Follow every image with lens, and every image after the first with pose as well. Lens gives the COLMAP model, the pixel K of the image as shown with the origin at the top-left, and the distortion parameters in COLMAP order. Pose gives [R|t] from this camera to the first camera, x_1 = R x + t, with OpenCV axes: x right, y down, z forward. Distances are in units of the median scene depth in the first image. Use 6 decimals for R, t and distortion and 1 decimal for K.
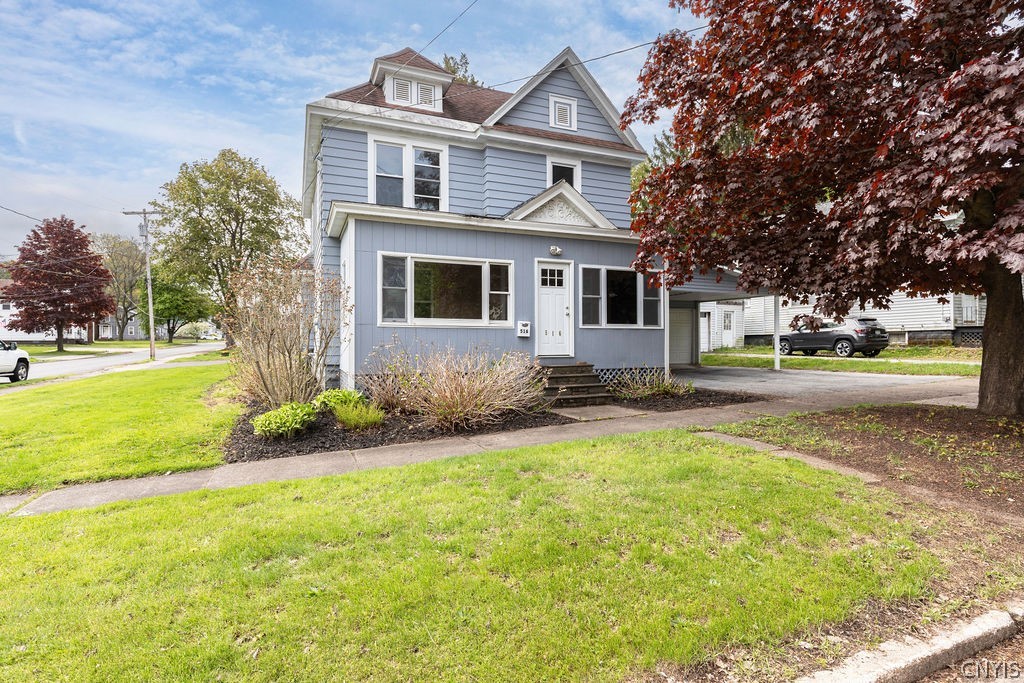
lens RADIAL K [[510.9, 0, 503.7], [0, 510.9, 342.2], [0, 0, 1]] dist [-0.000284, -0.000075]
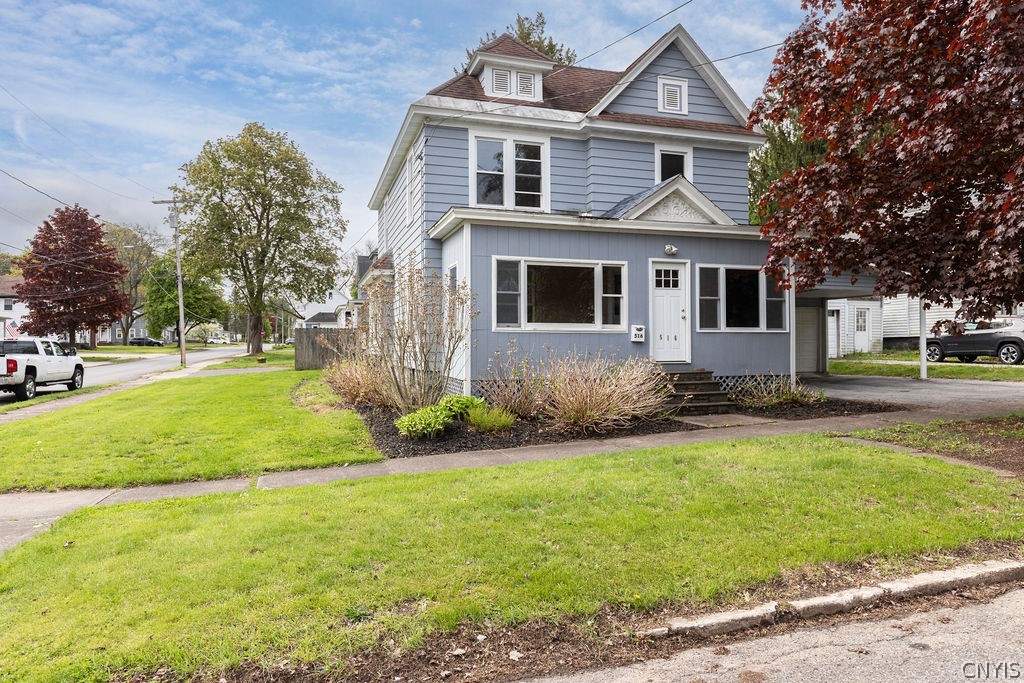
lens RADIAL K [[642.6, 0, 505.4], [0, 642.6, 341.1], [0, 0, 1]] dist [0.004796, 0.001024]
pose [[0.995892, -0.002172, -0.090522, -0.089990], [0.001479, 0.999969, -0.007725, -0.002652], [0.090536, 0.007559, 0.995864, -0.193330]]
